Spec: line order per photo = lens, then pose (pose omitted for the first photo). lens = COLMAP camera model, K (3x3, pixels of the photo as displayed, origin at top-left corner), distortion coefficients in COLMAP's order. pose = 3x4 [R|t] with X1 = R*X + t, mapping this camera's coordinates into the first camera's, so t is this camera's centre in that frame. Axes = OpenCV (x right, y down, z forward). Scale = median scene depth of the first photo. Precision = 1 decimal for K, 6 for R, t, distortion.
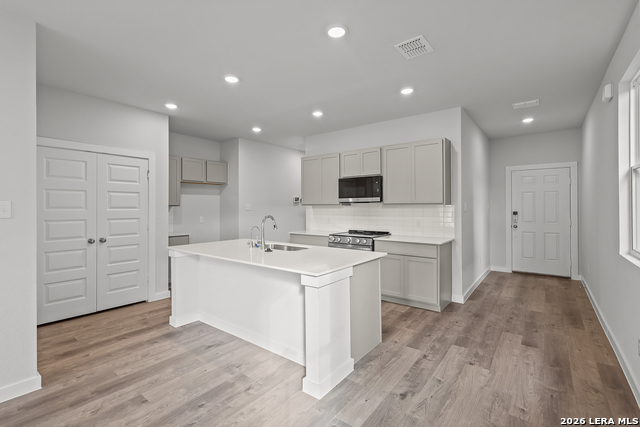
lens RADIAL K [[296.3, 0, 316.5], [0, 296.3, 207.4], [0, 0, 1]] dist [-0.005097, 0.001458]
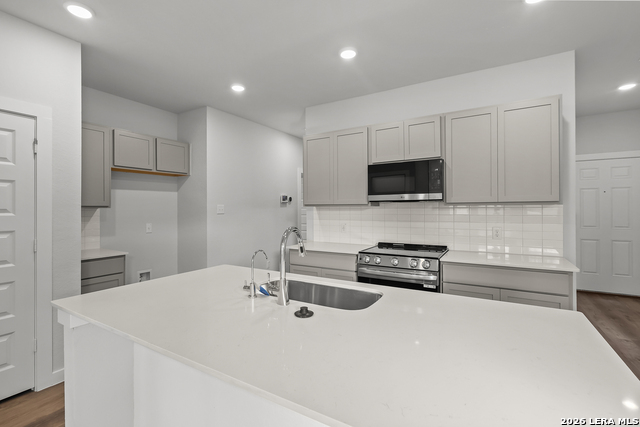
lens RADIAL K [[296.3, 0, 313.5], [0, 296.3, 207.5], [0, 0, 1]] dist [-0.005097, 0.001458]
pose [[0.992793, -0.002564, 0.119815, -0.131145], [0.003151, 0.999984, -0.004709, -0.000431], [-0.119801, 0.005052, 0.992785, 0.387216]]
